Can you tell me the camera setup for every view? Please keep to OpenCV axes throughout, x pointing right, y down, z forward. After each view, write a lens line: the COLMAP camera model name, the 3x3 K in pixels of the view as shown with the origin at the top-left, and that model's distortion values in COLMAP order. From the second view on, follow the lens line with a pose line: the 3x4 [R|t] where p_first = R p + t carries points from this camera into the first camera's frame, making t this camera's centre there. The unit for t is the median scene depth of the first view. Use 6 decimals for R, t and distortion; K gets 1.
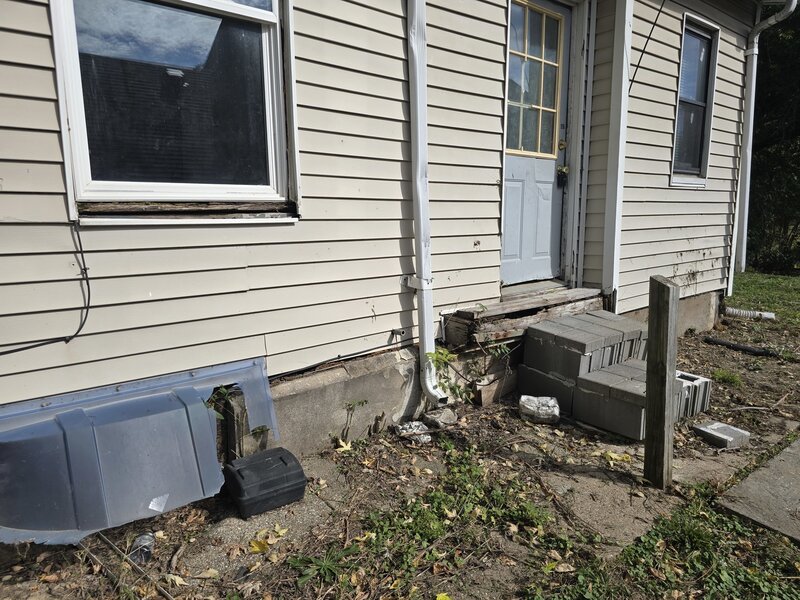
lens RADIAL K [[542.0, 0, 402.1], [0, 542.0, 295.6], [0, 0, 1]] dist [0.080973, -0.071287]
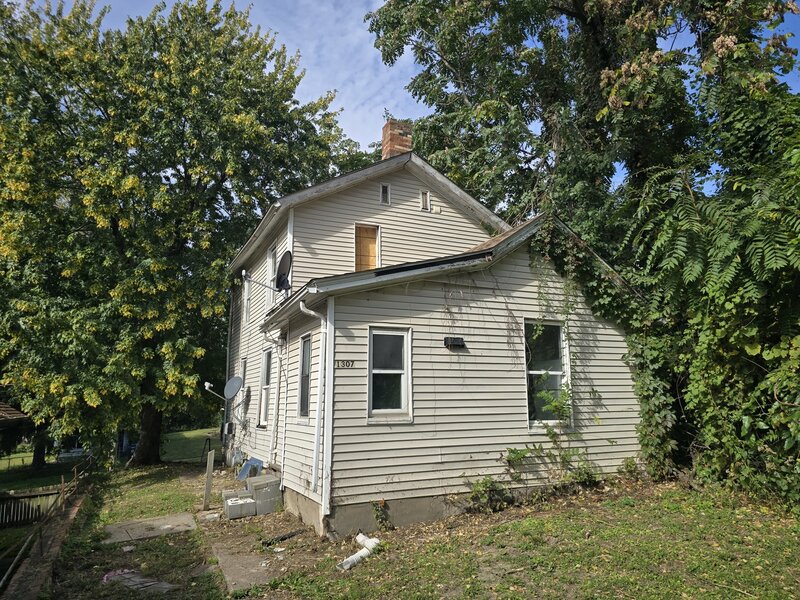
lens RADIAL K [[542.0, 0, 402.1], [0, 542.0, 295.6], [0, 0, 1]] dist [0.080973, -0.071287]
pose [[-0.254444, -0.183665, -0.949487, 2.862480], [-0.140079, 0.978446, -0.151729, -0.500605], [0.956889, 0.094396, -0.274687, 2.319244]]
